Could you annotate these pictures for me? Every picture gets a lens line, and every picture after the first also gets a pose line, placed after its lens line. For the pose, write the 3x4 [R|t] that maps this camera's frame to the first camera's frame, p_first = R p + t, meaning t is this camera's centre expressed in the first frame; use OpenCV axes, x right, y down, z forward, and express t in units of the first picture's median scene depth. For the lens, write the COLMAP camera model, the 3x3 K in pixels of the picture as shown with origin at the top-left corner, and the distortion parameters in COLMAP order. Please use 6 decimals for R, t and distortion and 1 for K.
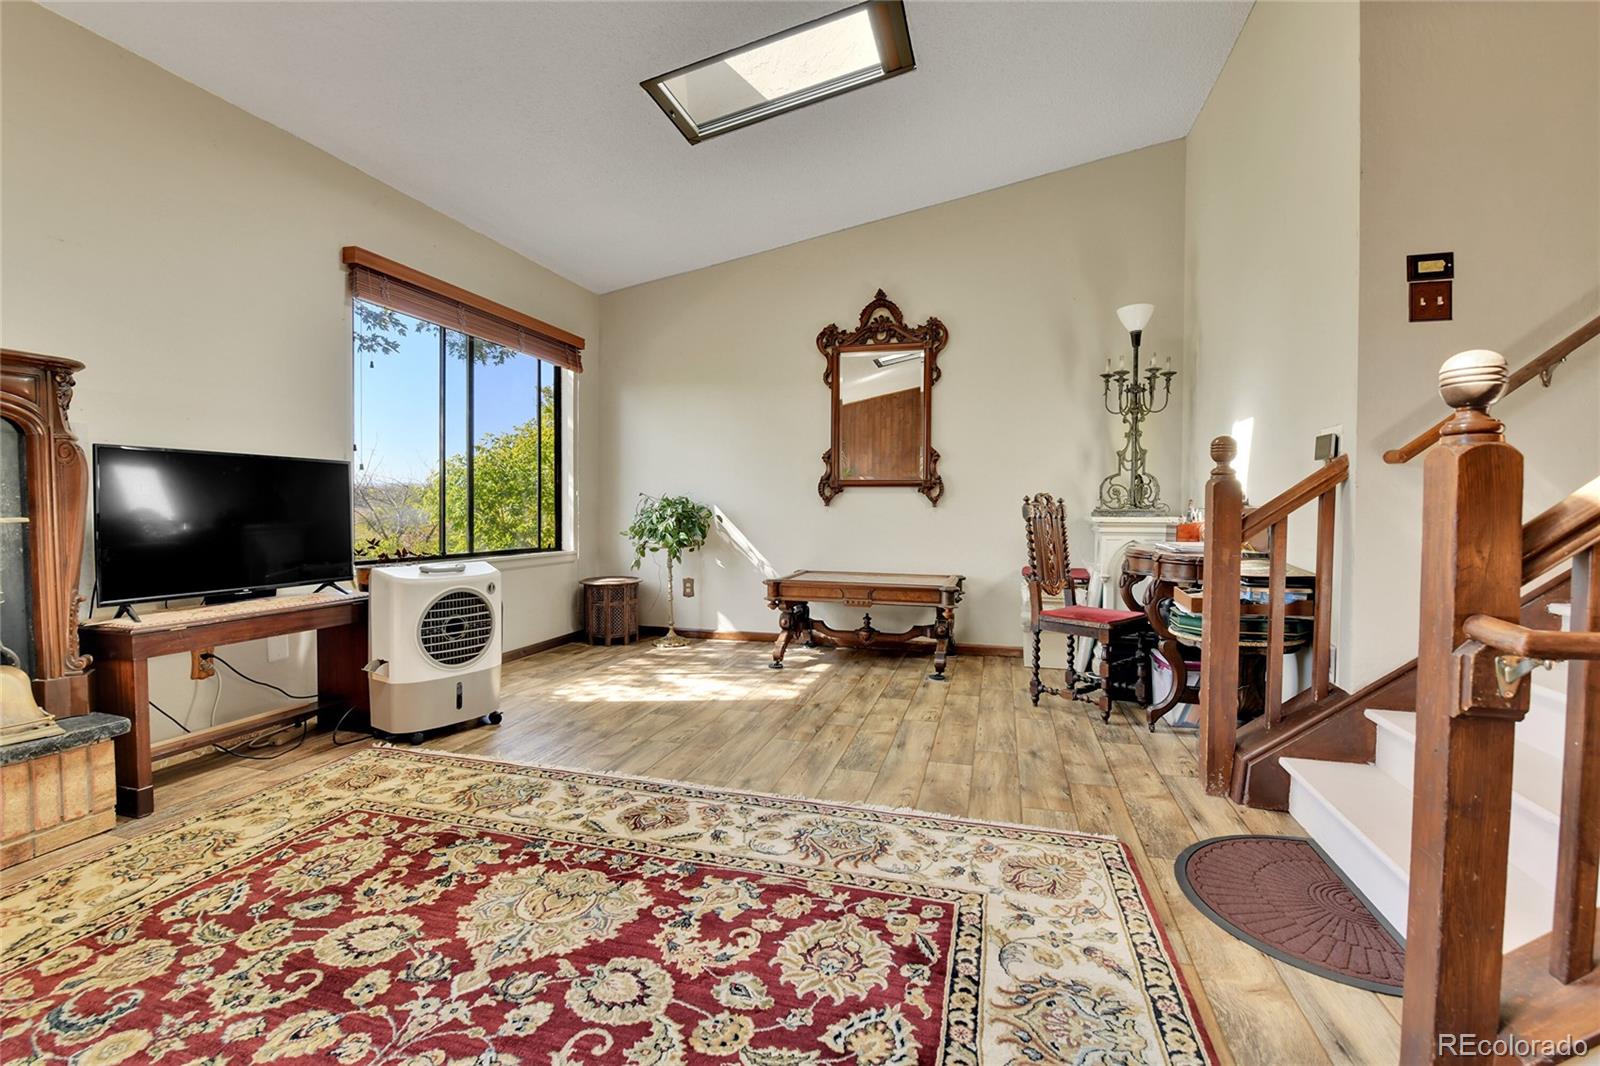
lens RADIAL K [[696.5, 0, 803.3], [0, 696.5, 522.5], [0, 0, 1]] dist [-0.002920, -0.008717]
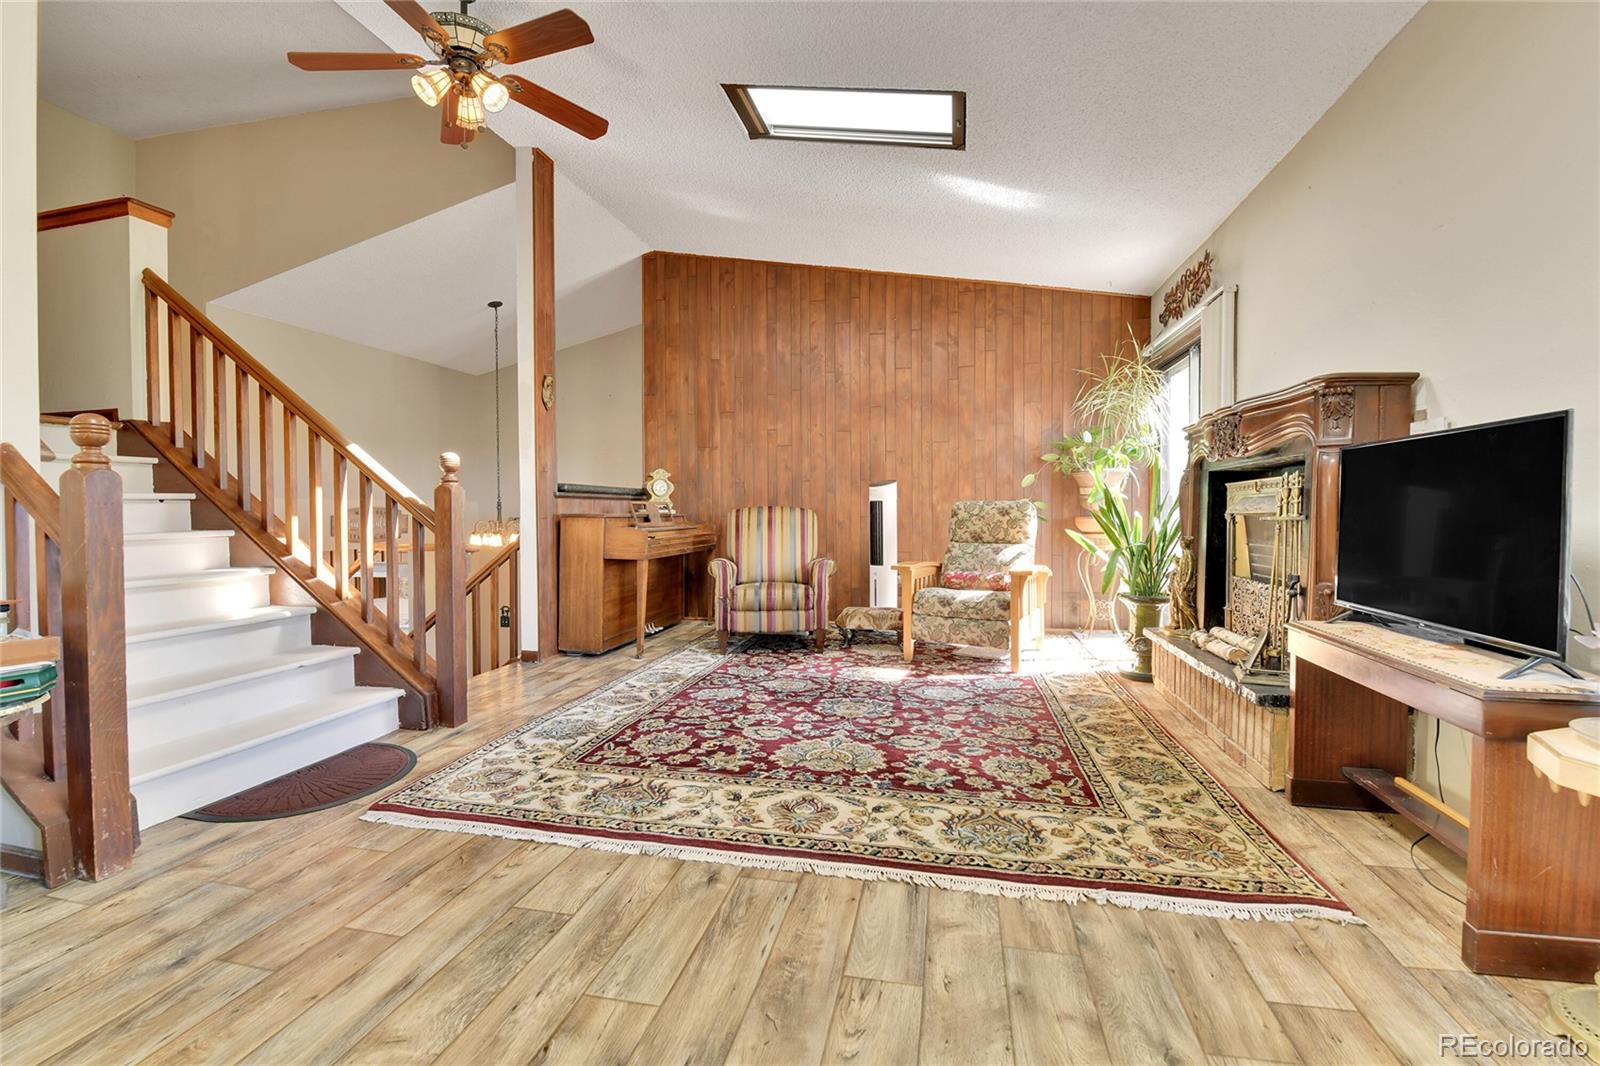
lens RADIAL K [[696.5, 0, 803.3], [0, 696.5, 522.5], [0, 0, 1]] dist [-0.002920, -0.008717]
pose [[-0.997890, -0.001473, -0.064906, -0.175256], [-0.004048, 0.999209, 0.039561, -0.046812], [0.064796, 0.039740, -0.997107, 2.347066]]
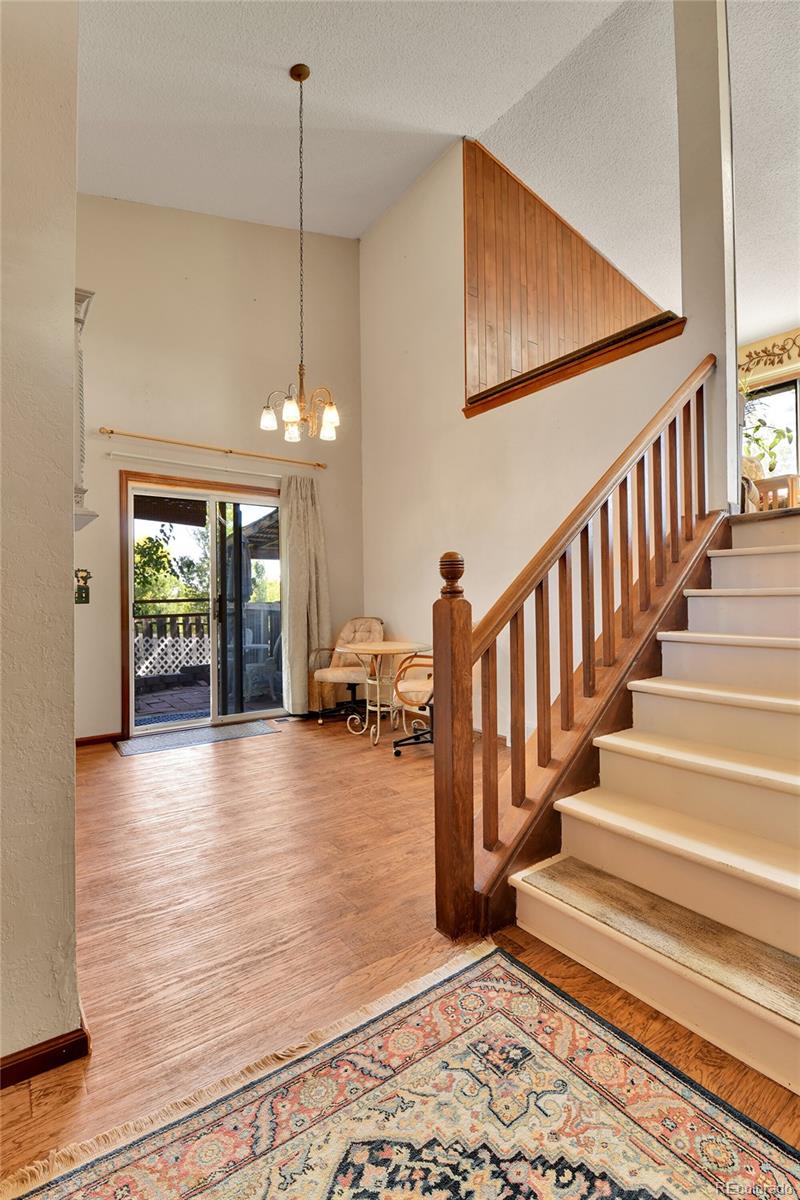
lens RADIAL K [[540.4, 0, 391.8], [0, 540.4, 597.9], [0, 0, 1]] dist [-0.000404, -0.011439]
pose [[-0.618878, -0.004787, -0.785473, 2.377254], [-0.013721, 0.999895, 0.004717, 0.767326], [0.785368, 0.013697, -0.618878, 0.075699]]
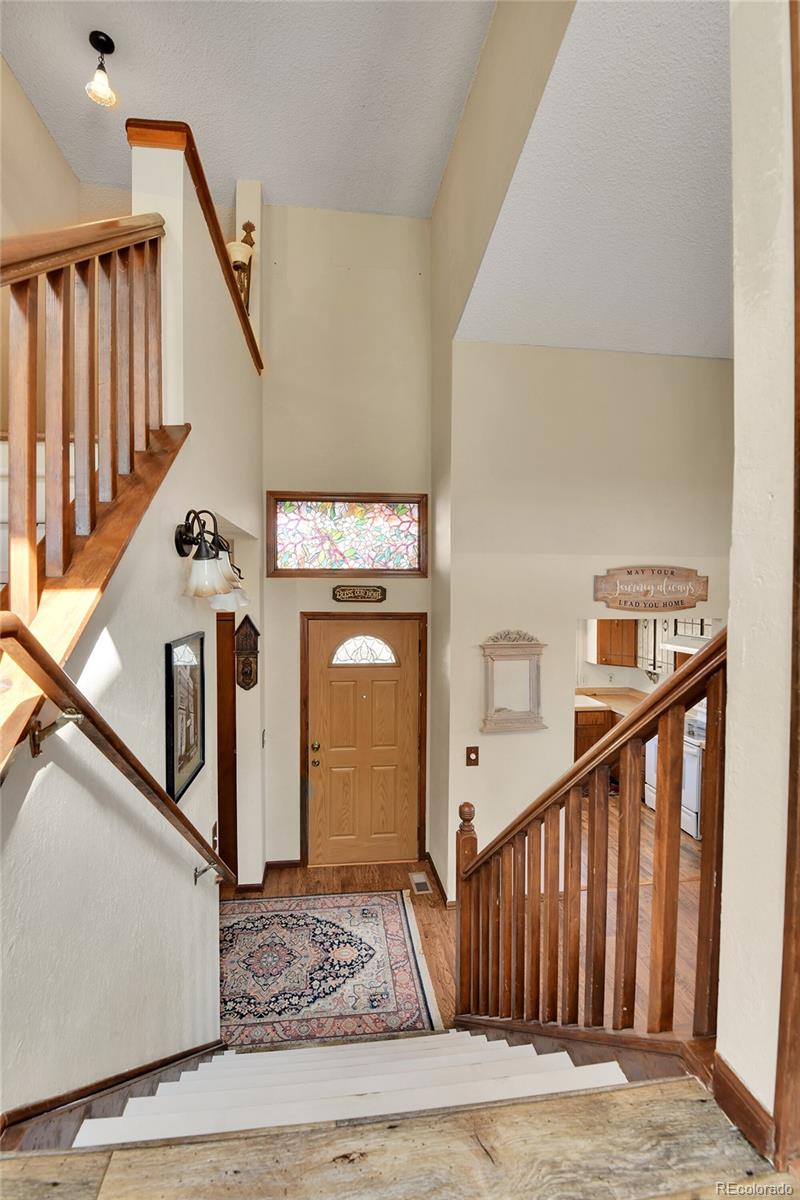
lens RADIAL K [[521.4, 0, 395.0], [0, 521.4, 596.4], [0, 0, 1]] dist [-0.000872, -0.012051]
pose [[-0.401306, -0.028060, 0.915514, 0.354607], [0.013447, 0.999242, 0.036521, 0.060889], [-0.915845, 0.026967, -0.400625, 0.327027]]
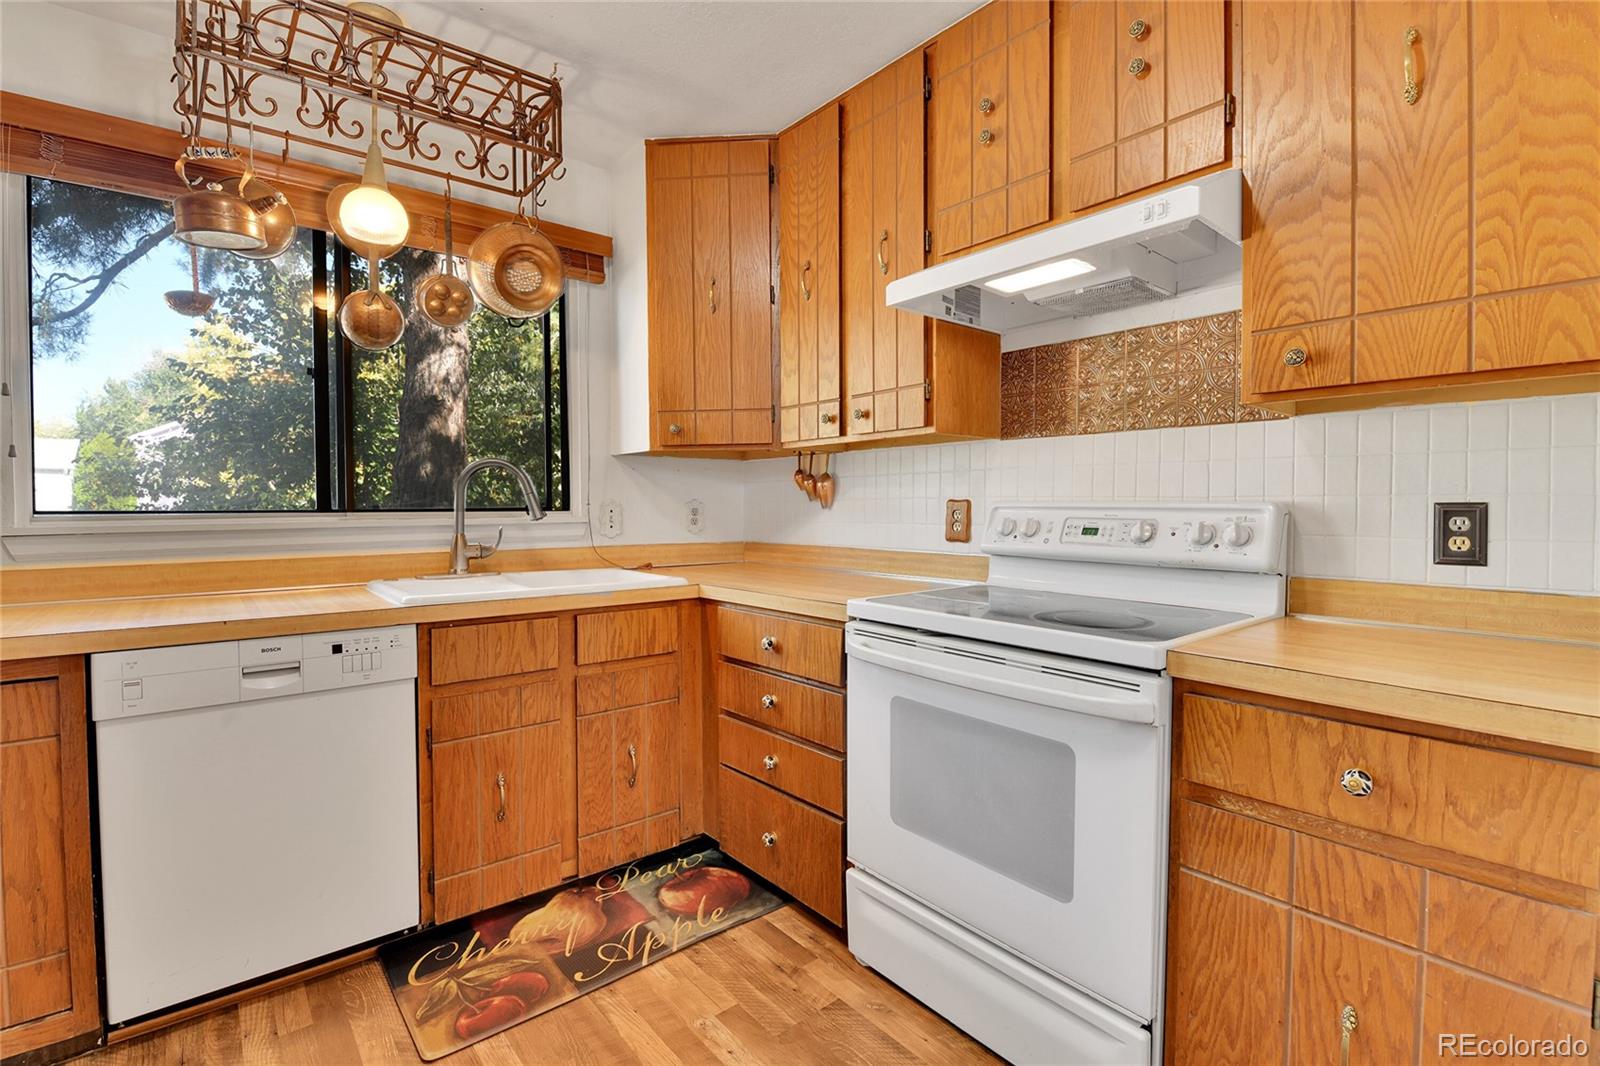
lens RADIAL K [[721.1, 0, 807.0], [0, 721.1, 522.3], [0, 0, 1]] dist [-0.000213, -0.011164]
pose [[-0.829243, -0.020683, 0.558506, 1.984836], [0.010028, 0.998603, 0.051870, 0.738260], [-0.558799, 0.048613, -0.827877, -1.329841]]
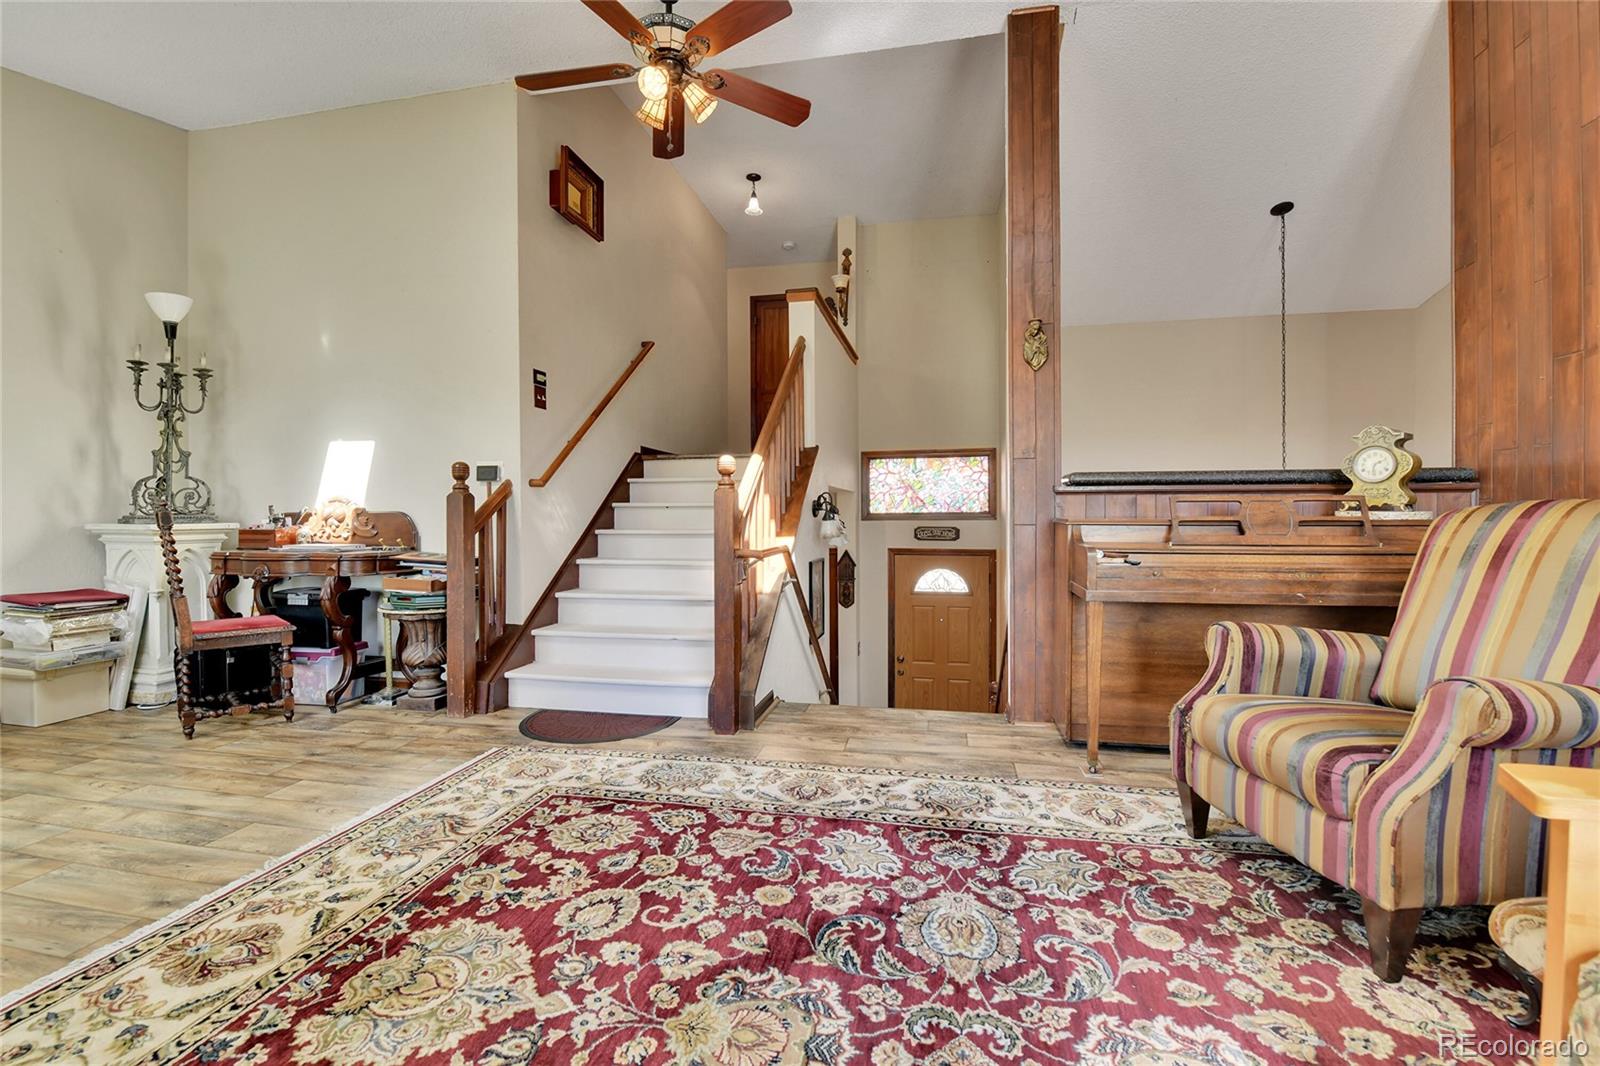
lens RADIAL K [[696.5, 0, 803.3], [0, 696.5, 522.5], [0, 0, 1]] dist [-0.002920, -0.008717]
pose [[-0.078895, -0.015364, 0.996765, -1.108914], [0.024944, 0.999538, 0.017381, -0.010055], [-0.996571, 0.026234, -0.078475, 0.542678]]
